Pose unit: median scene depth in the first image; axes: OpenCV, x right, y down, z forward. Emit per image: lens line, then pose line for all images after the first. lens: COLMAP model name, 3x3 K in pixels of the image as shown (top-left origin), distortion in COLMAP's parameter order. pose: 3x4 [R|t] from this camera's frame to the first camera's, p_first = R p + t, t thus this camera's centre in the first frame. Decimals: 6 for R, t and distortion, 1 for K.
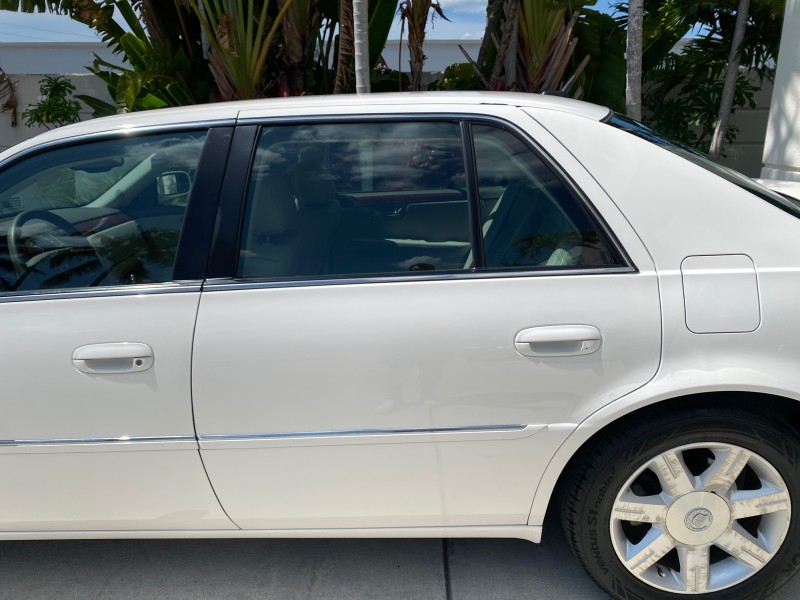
lens RADIAL K [[614.4, 0, 393.9], [0, 614.4, 299.8], [0, 0, 1]] dist [0.019963, -0.020952]
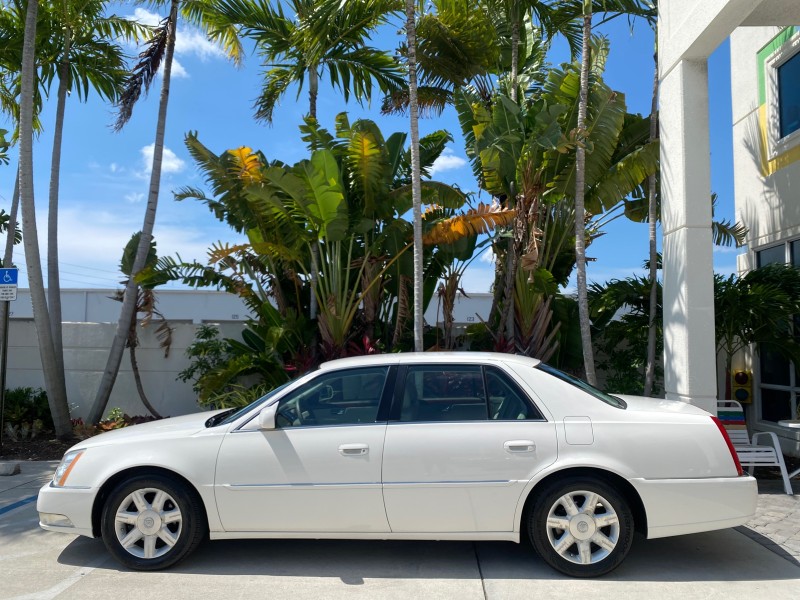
lens RADIAL K [[614.4, 0, 385.2], [0, 614.4, 299.9], [0, 0, 1]] dist [0.019963, -0.020952]
pose [[0.998944, 0.019543, -0.041571, -0.060287], [-0.033178, 0.932846, -0.358745, 0.122532], [0.031768, 0.359745, 0.932510, -0.477772]]
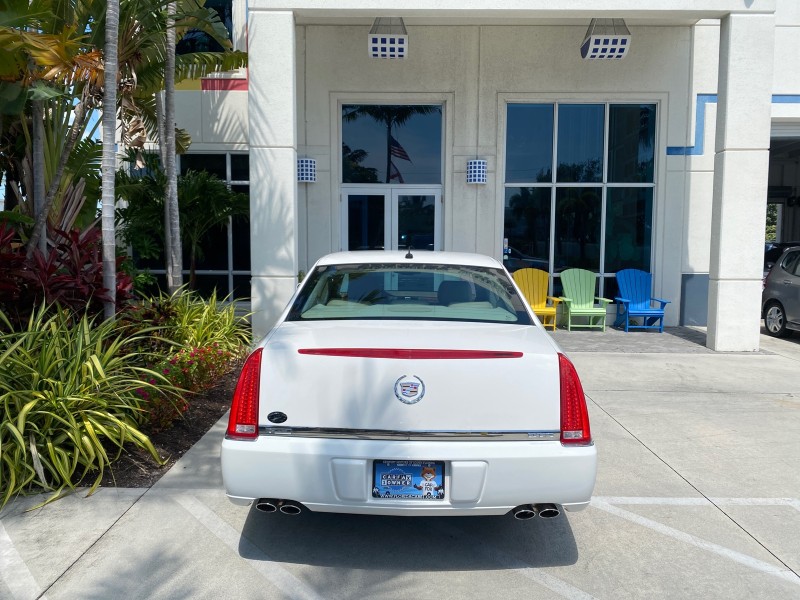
lens RADIAL K [[614.4, 0, 401.4], [0, 614.4, 300.5], [0, 0, 1]] dist [0.019963, -0.020952]
pose [[0.019150, -0.073449, 0.997115, -1.047210], [0.280019, 0.957780, 0.065174, -0.114338], [-0.959803, 0.277963, 0.038909, 0.376907]]
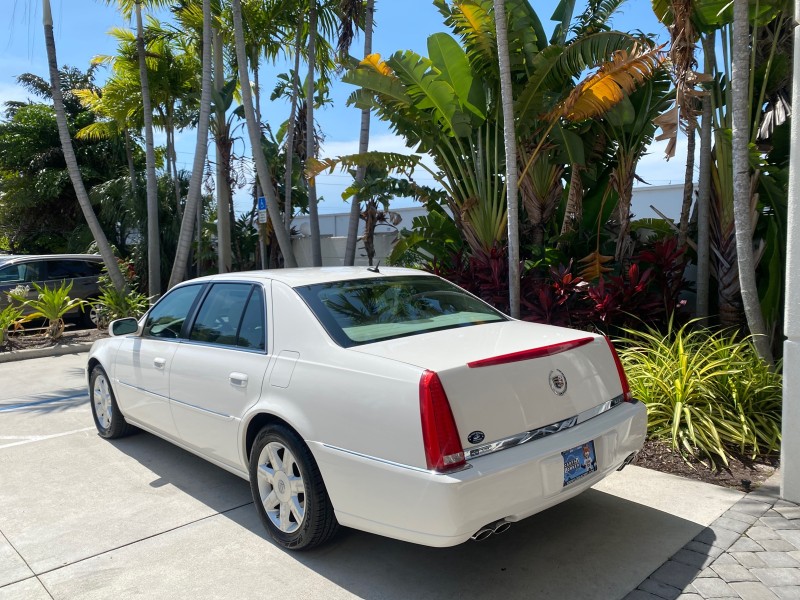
lens RADIAL K [[614.4, 0, 400.7], [0, 614.4, 306.6], [0, 0, 1]] dist [0.019963, -0.020952]
pose [[-0.666373, -0.009376, 0.745560, -0.874885], [0.271041, 0.928470, 0.253929, -0.244233], [-0.694611, 0.371289, -0.616166, 0.801860]]
